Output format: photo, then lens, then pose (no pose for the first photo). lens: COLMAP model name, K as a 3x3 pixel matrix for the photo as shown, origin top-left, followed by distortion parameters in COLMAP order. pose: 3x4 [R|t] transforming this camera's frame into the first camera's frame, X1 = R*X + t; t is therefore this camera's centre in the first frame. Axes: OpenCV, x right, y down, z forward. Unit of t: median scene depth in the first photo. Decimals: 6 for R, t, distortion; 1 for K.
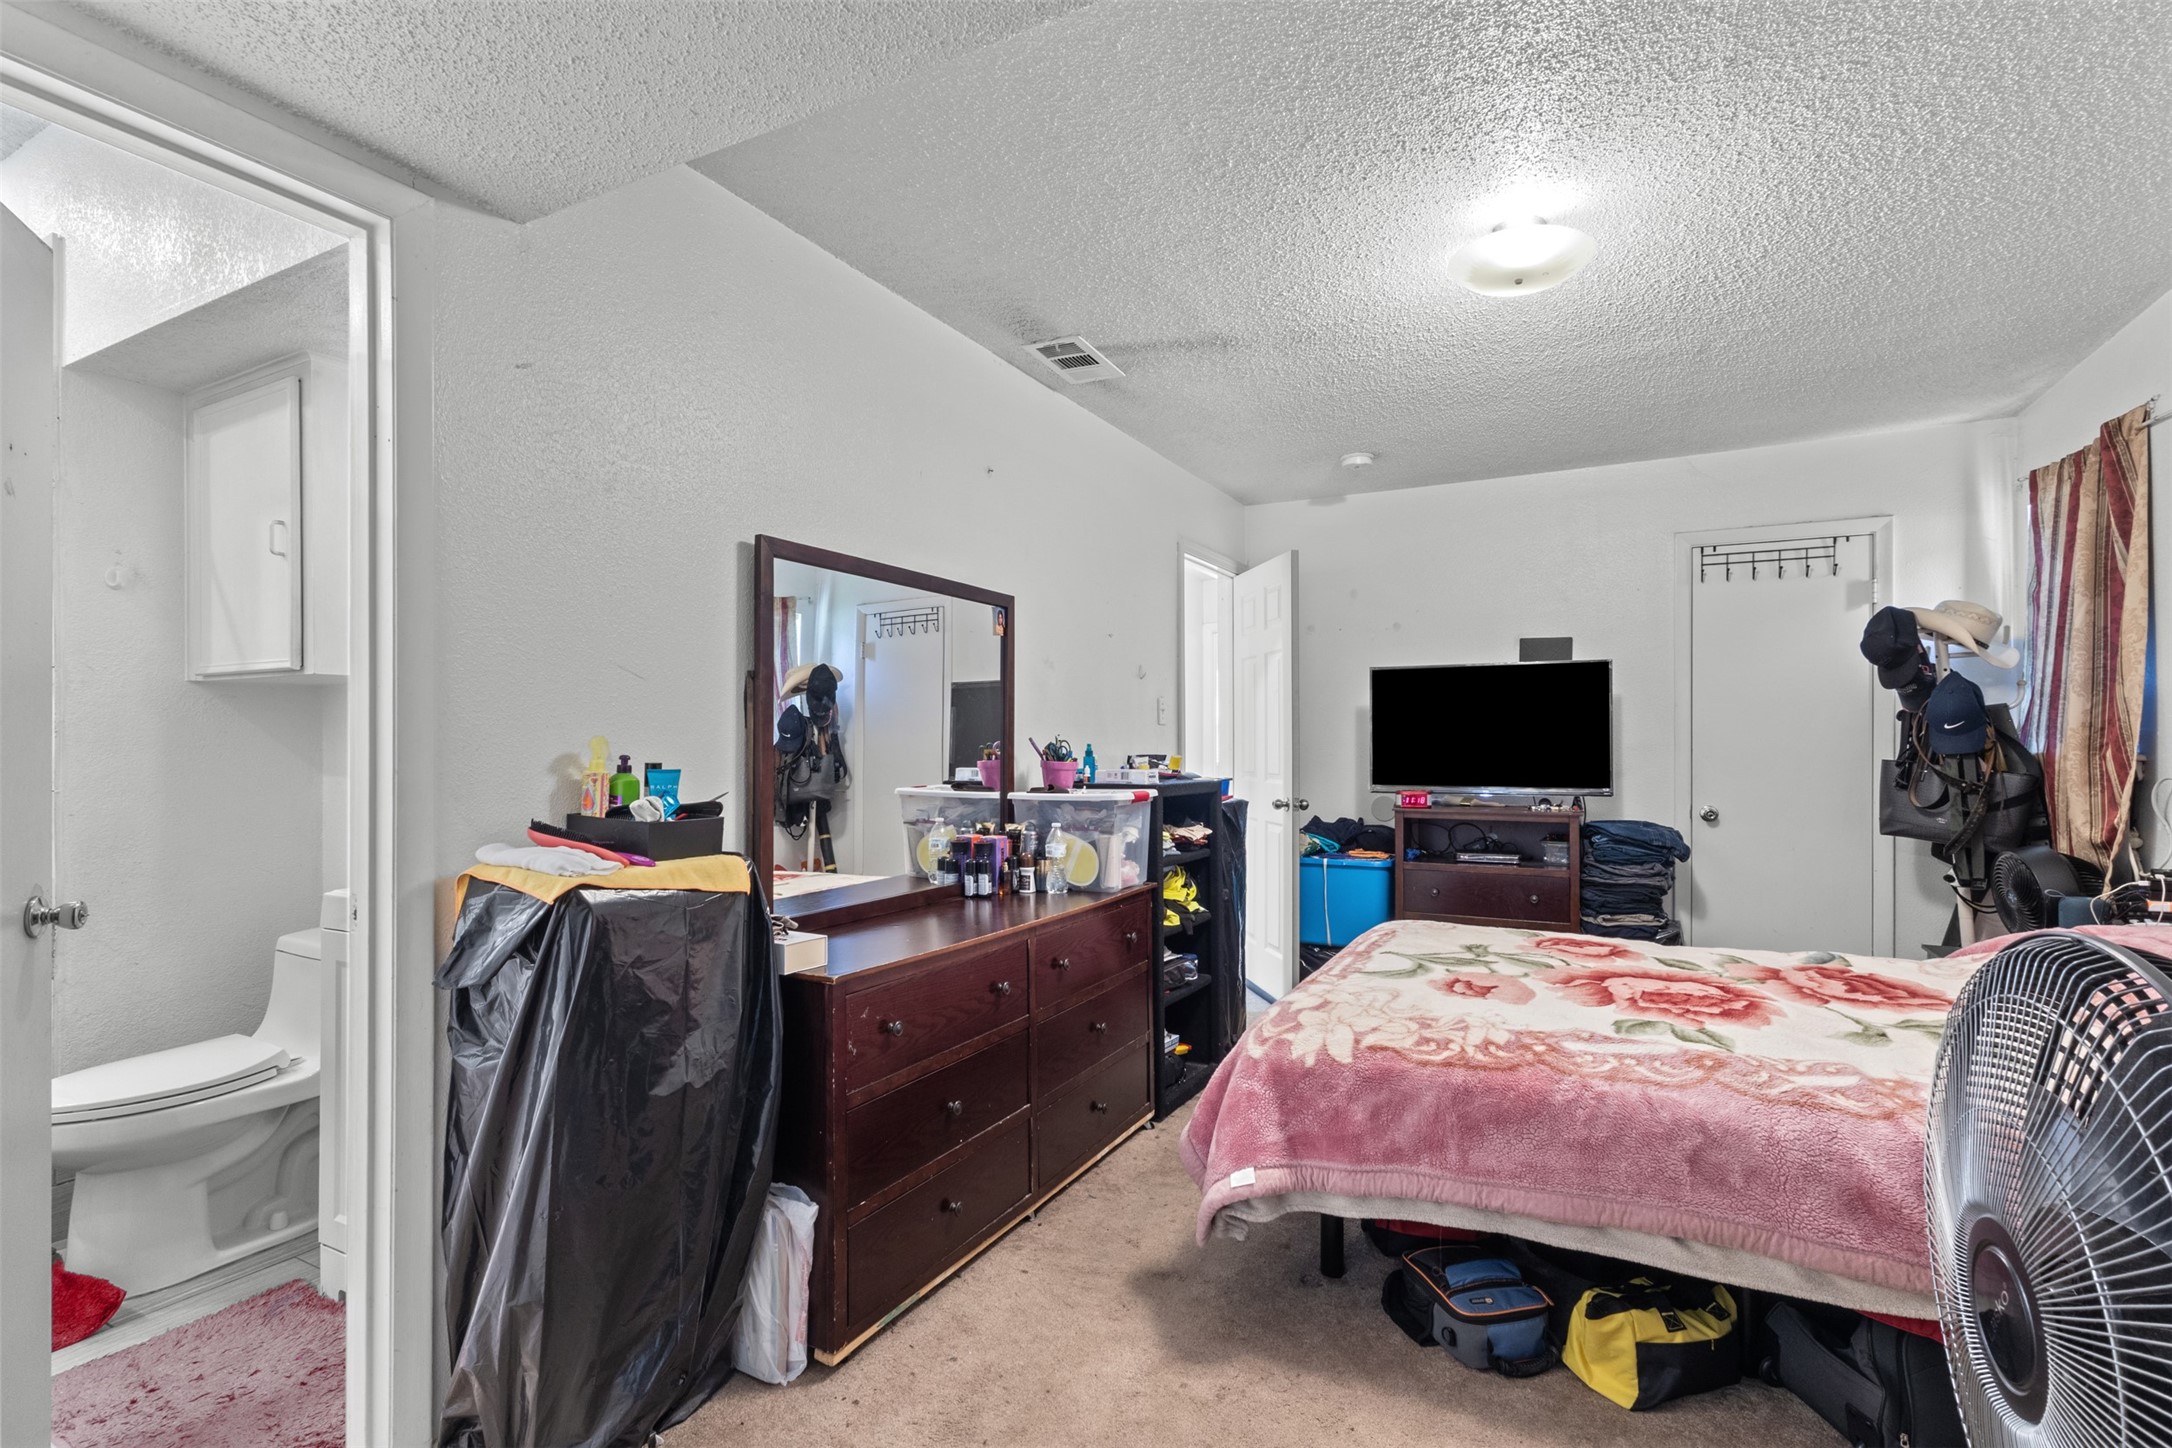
lens RADIAL K [[1007.3, 0, 1086.5], [0, 1007.3, 713.6], [0, 0, 1]] dist [0.000727, 0.000566]
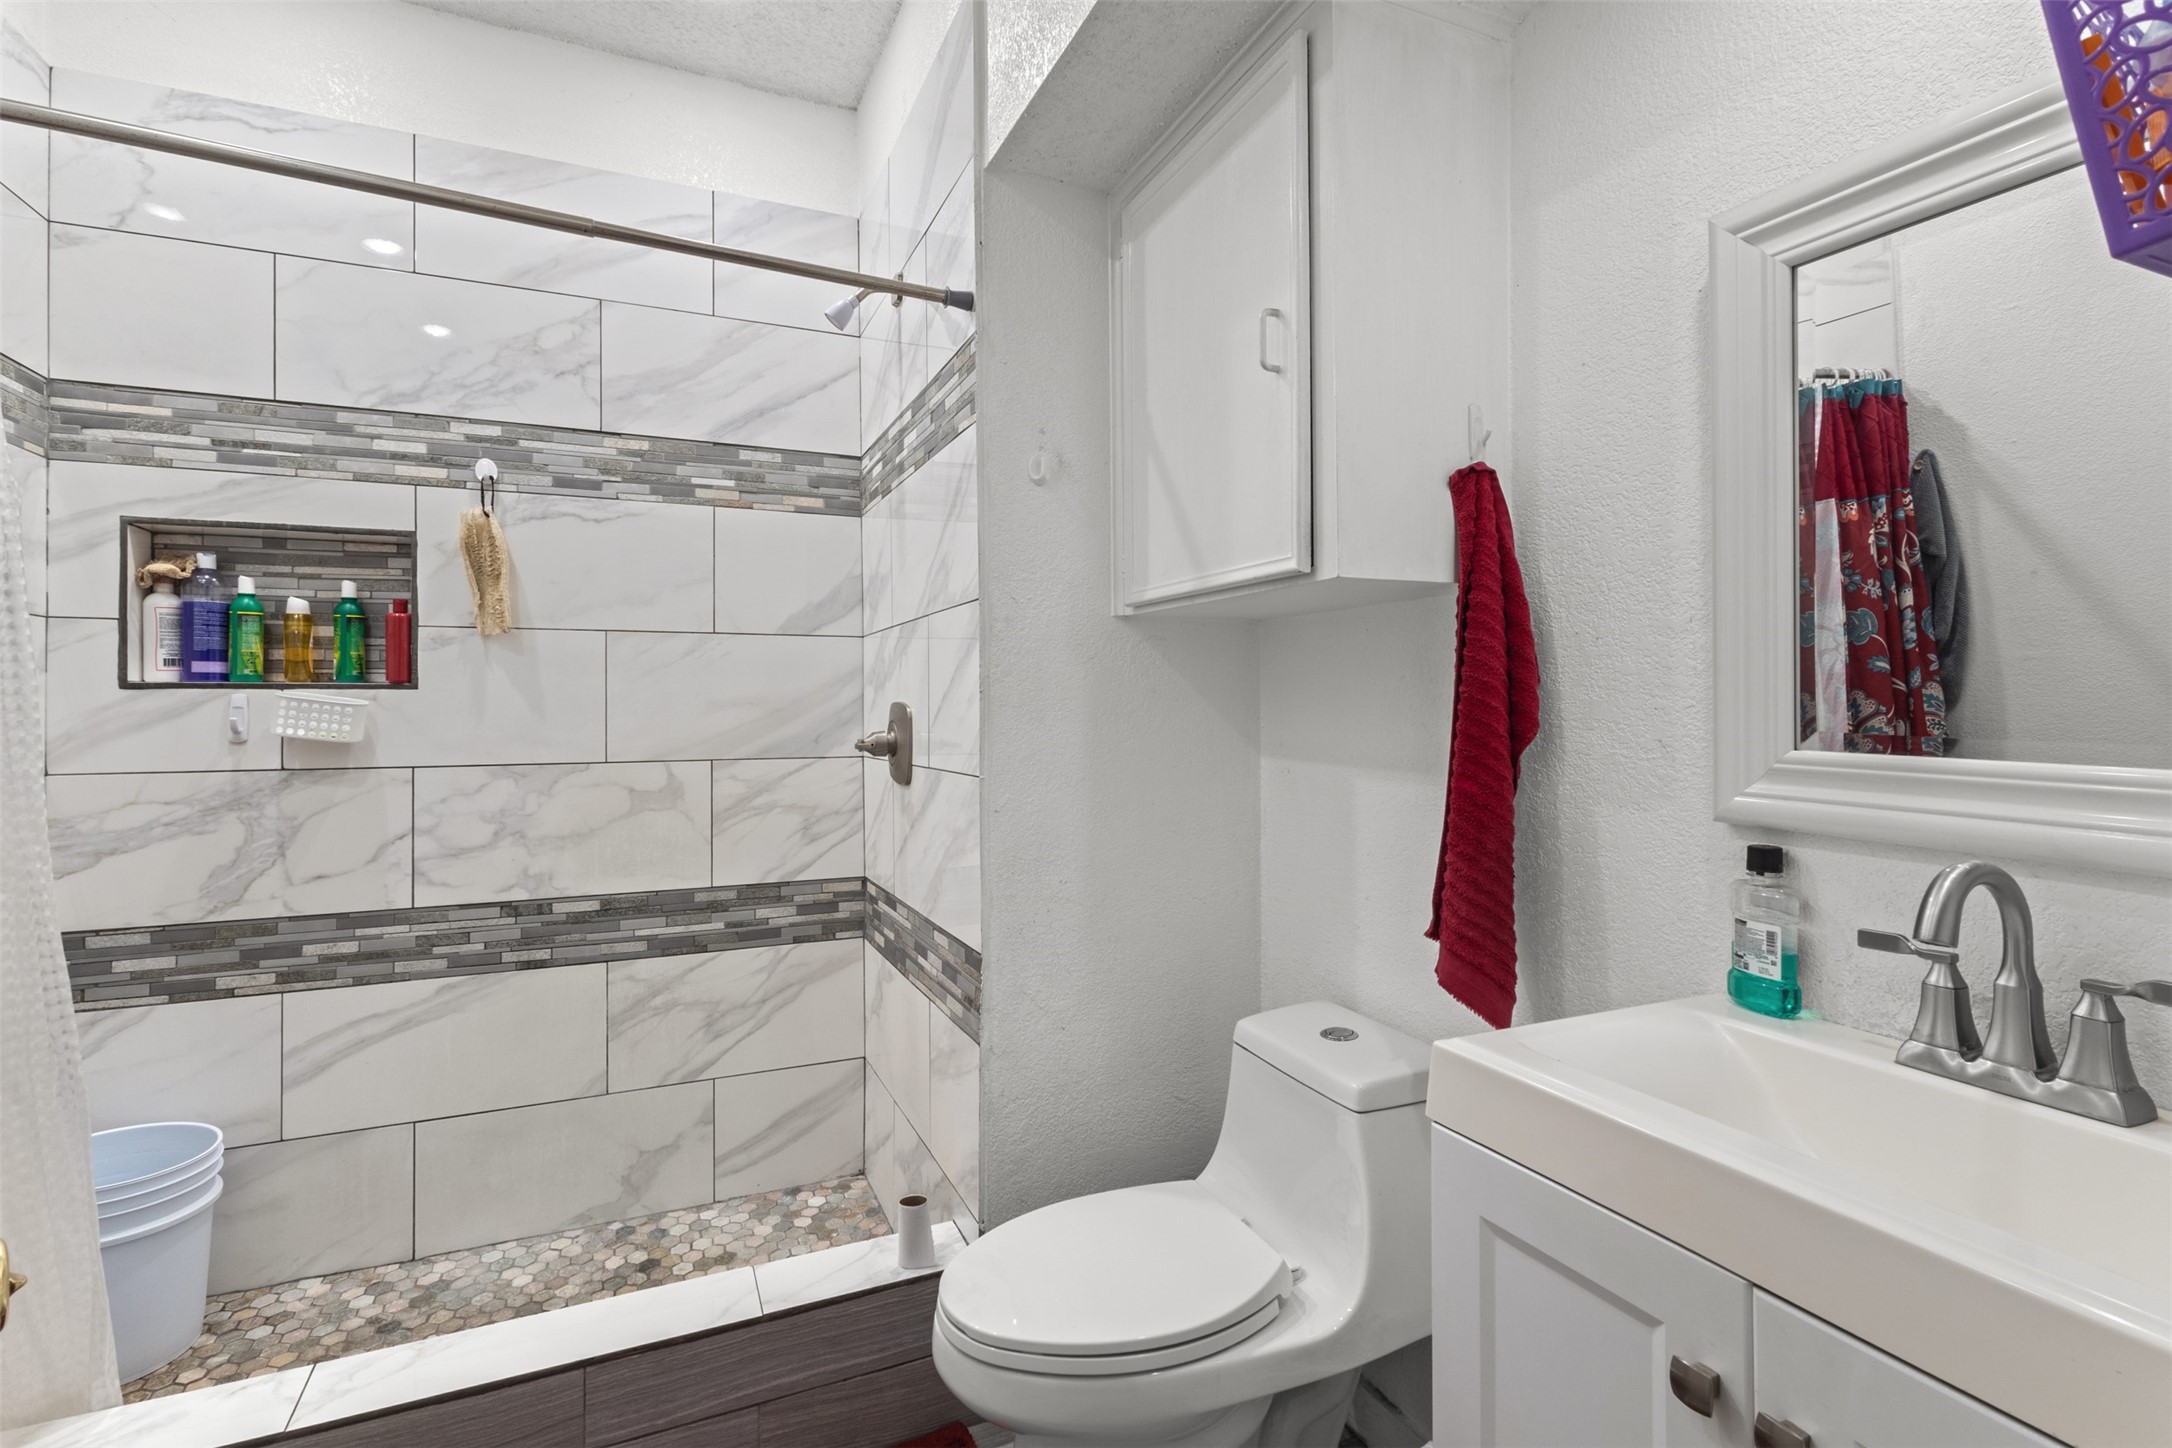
lens RADIAL K [[1007.3, 0, 1086.5], [0, 1007.3, 713.6], [0, 0, 1]] dist [0.000727, 0.000566]
pose [[0.794918, 0.021043, -0.606352, -0.518169], [-0.001811, 0.999476, 0.032312, 0.013106], [0.606714, -0.024587, 0.794540, 0.468235]]
